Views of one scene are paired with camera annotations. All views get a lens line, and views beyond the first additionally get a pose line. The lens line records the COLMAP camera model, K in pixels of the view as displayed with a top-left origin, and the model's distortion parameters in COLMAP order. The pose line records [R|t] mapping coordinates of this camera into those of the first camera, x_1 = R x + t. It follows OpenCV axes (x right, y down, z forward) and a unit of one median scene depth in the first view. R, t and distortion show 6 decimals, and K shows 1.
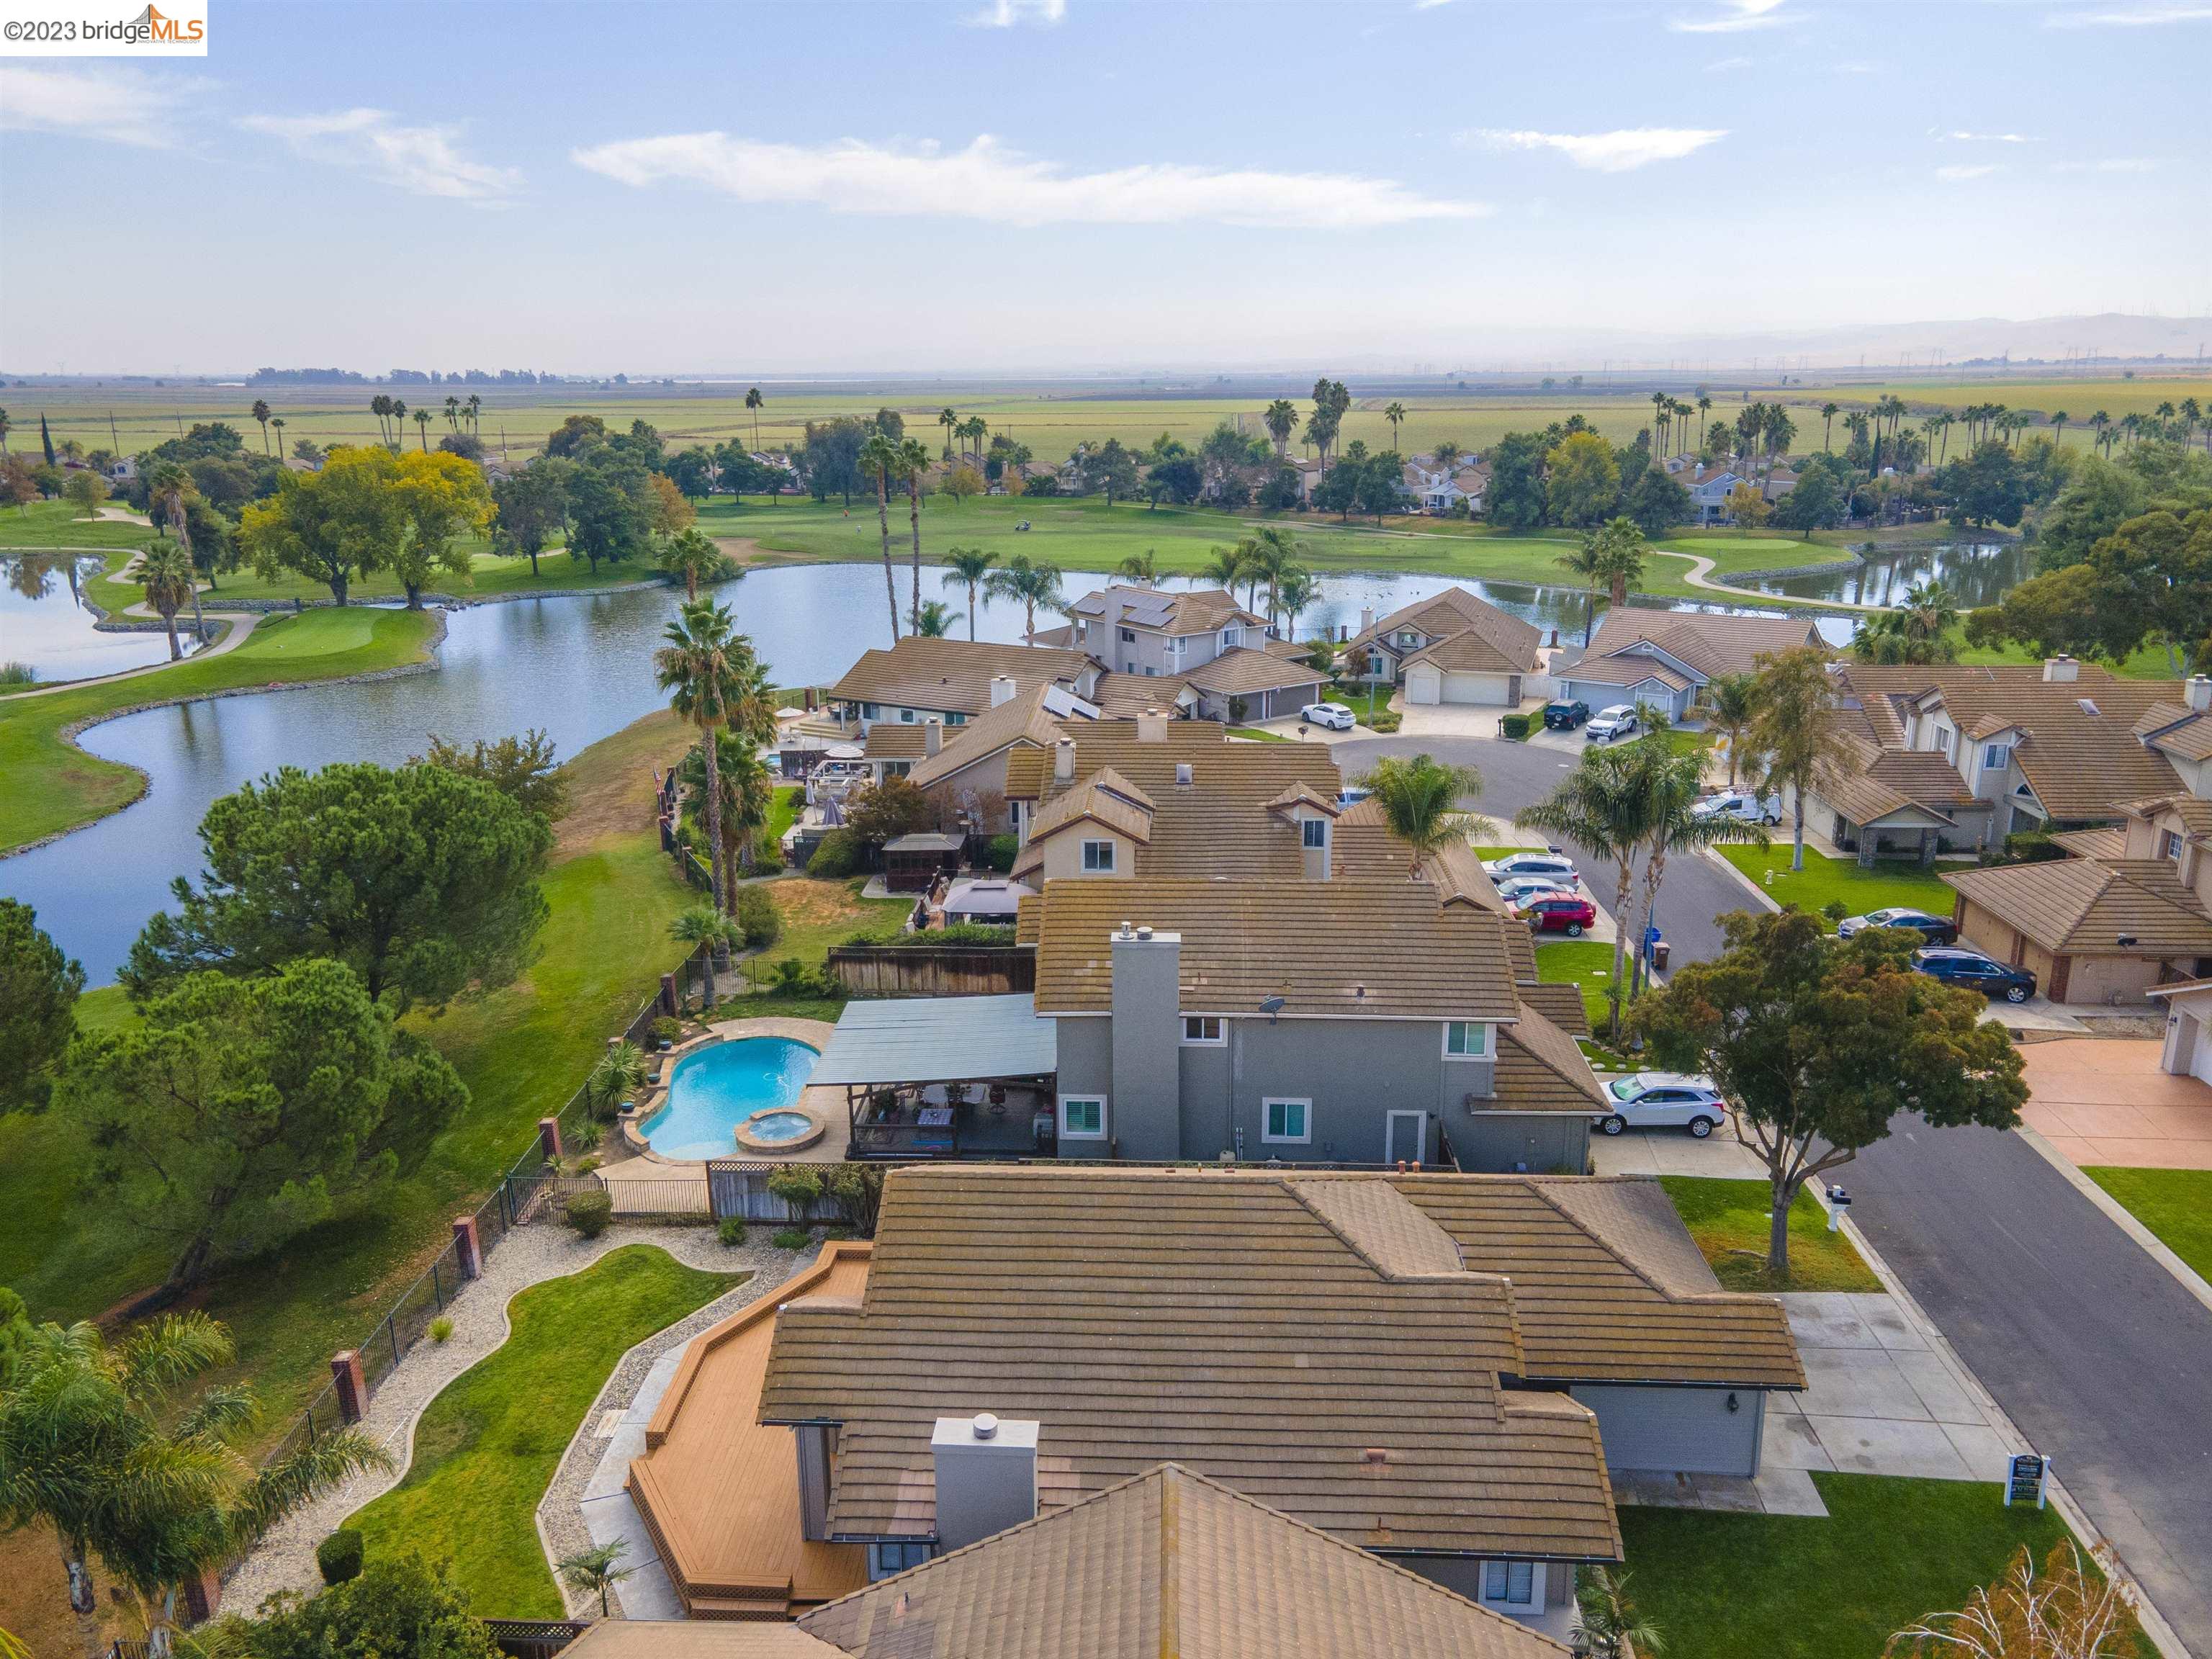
lens RADIAL K [[1584.9, 0, 1111.5], [0, 1584.9, 827.3], [0, 0, 1]] dist [0.006959, 0.060214]
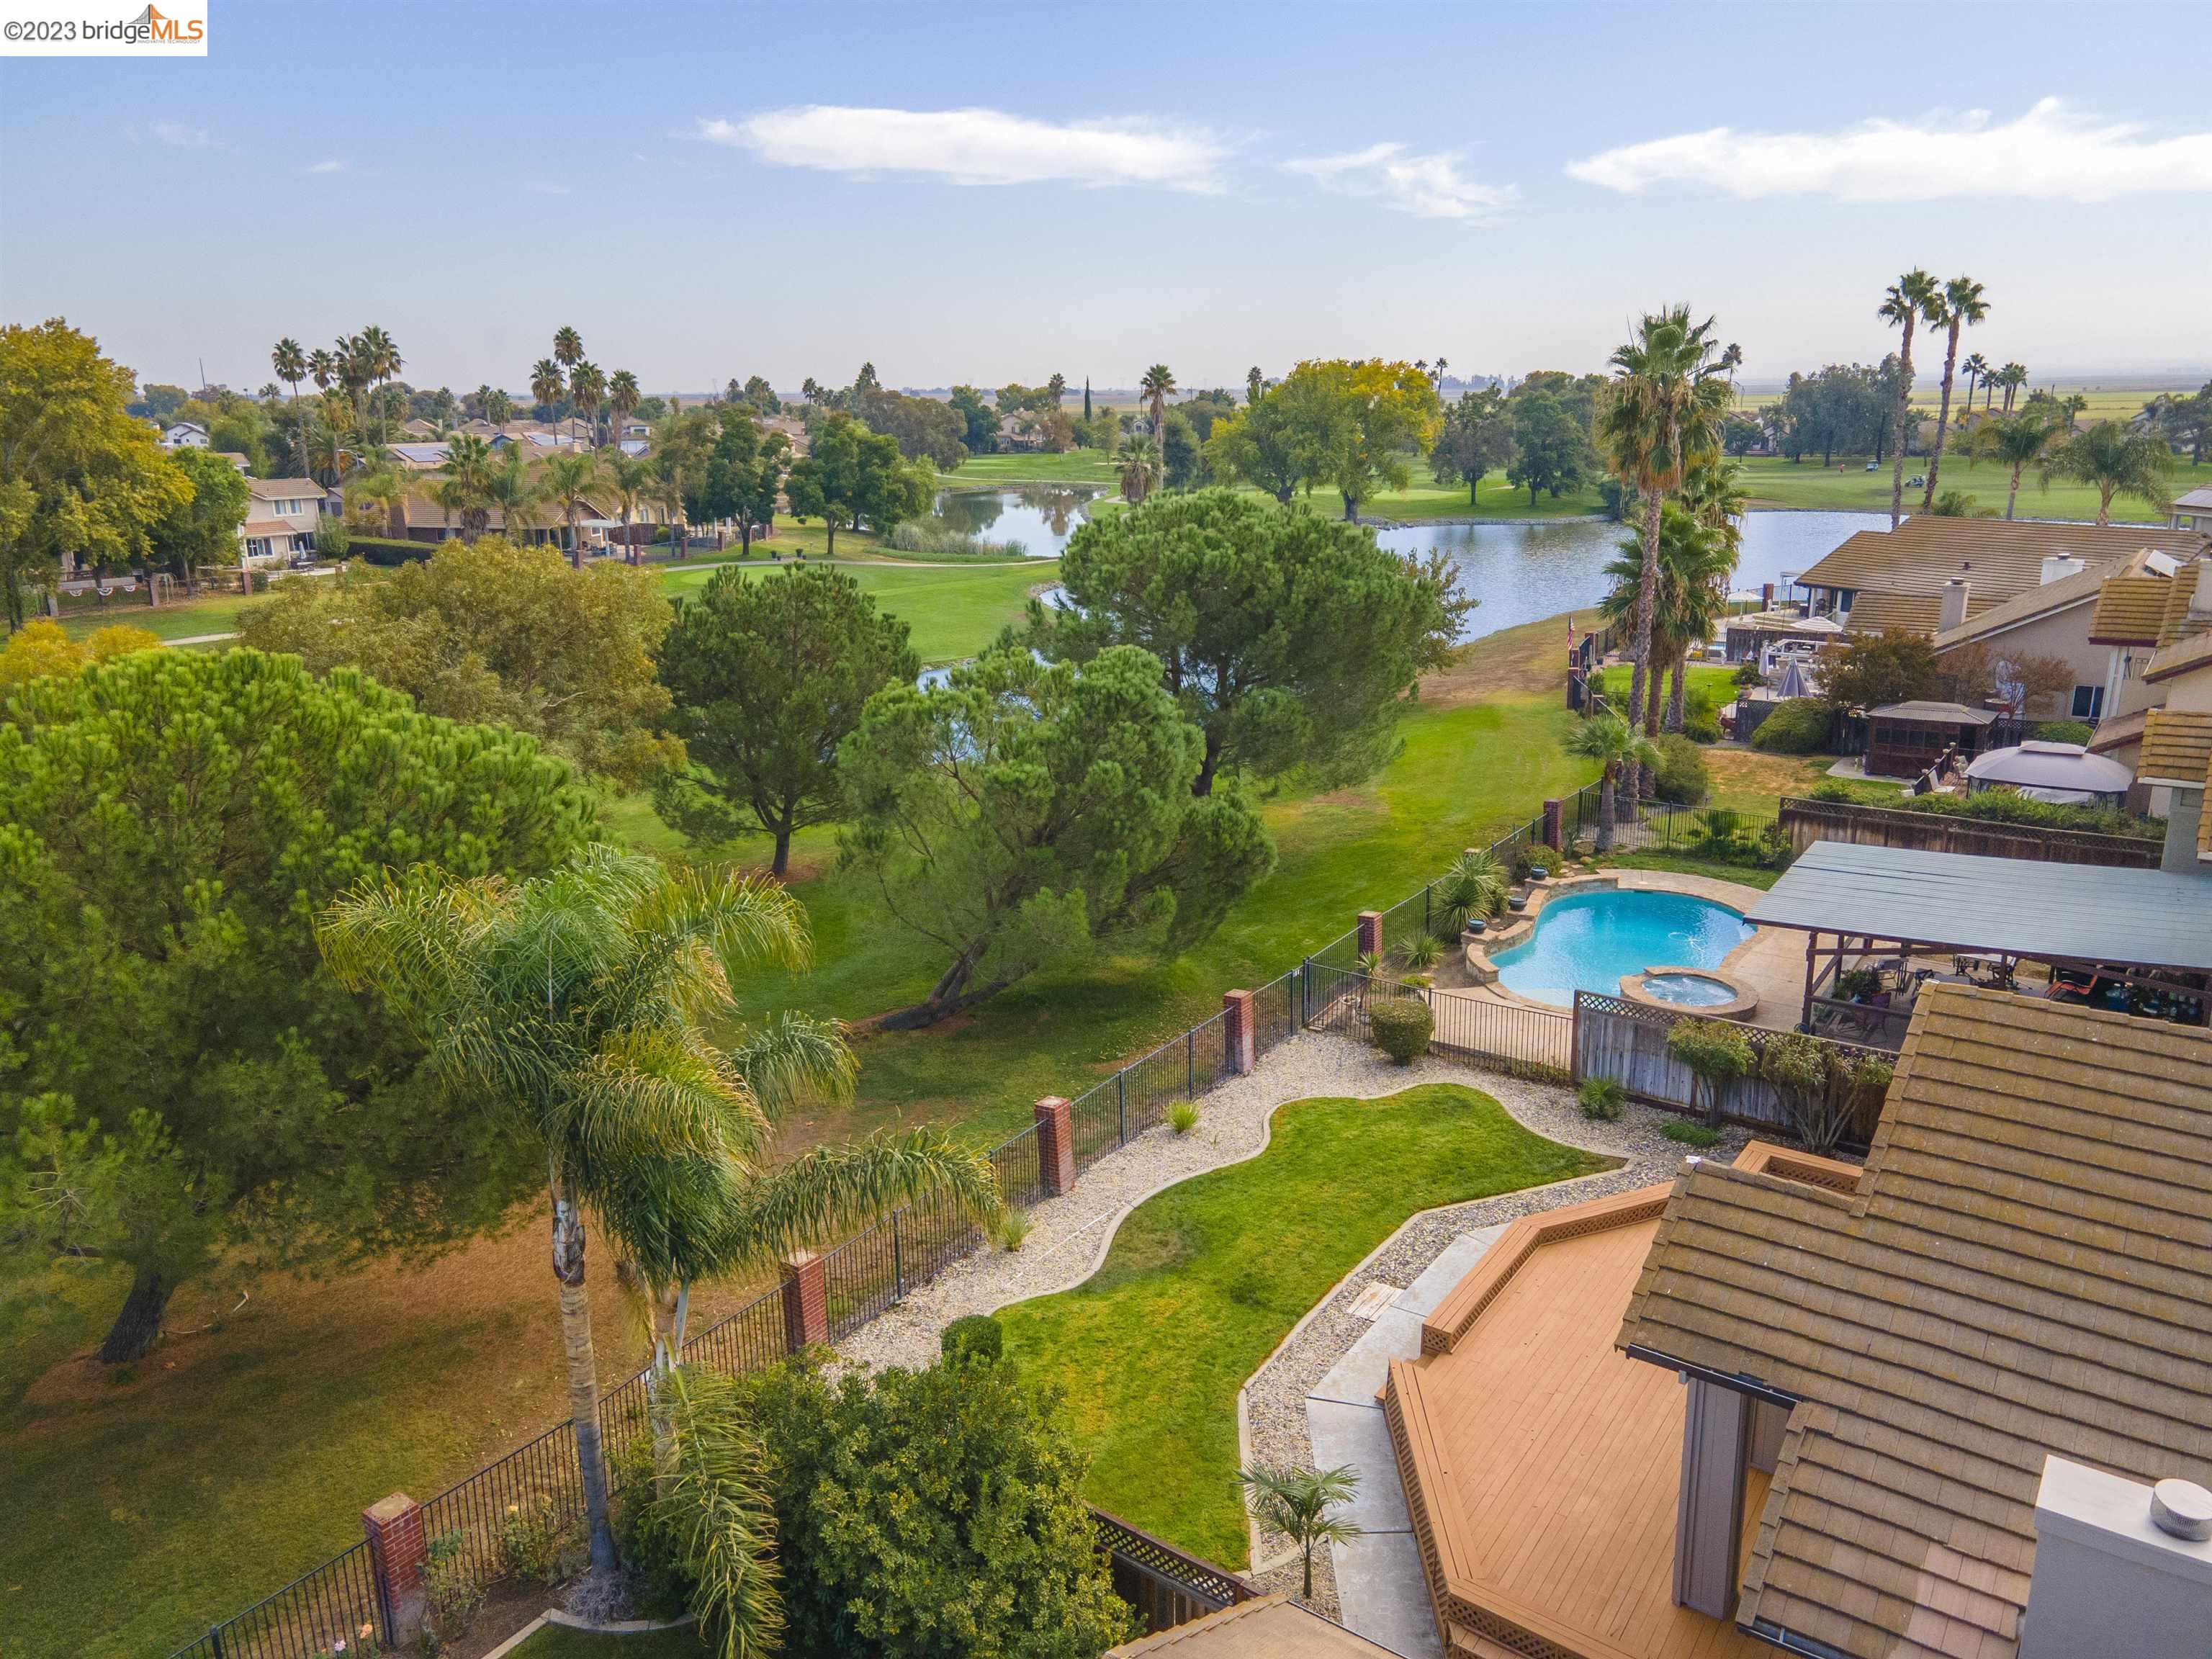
lens RADIAL K [[1584.9, 0, 1111.5], [0, 1584.9, 827.3], [0, 0, 1]] dist [0.006959, 0.060214]
pose [[0.842116, 0.128248, -0.523825, -0.077147], [-0.133565, 0.990650, 0.027818, 0.148512], [0.522495, 0.046539, 0.851372, 0.320851]]
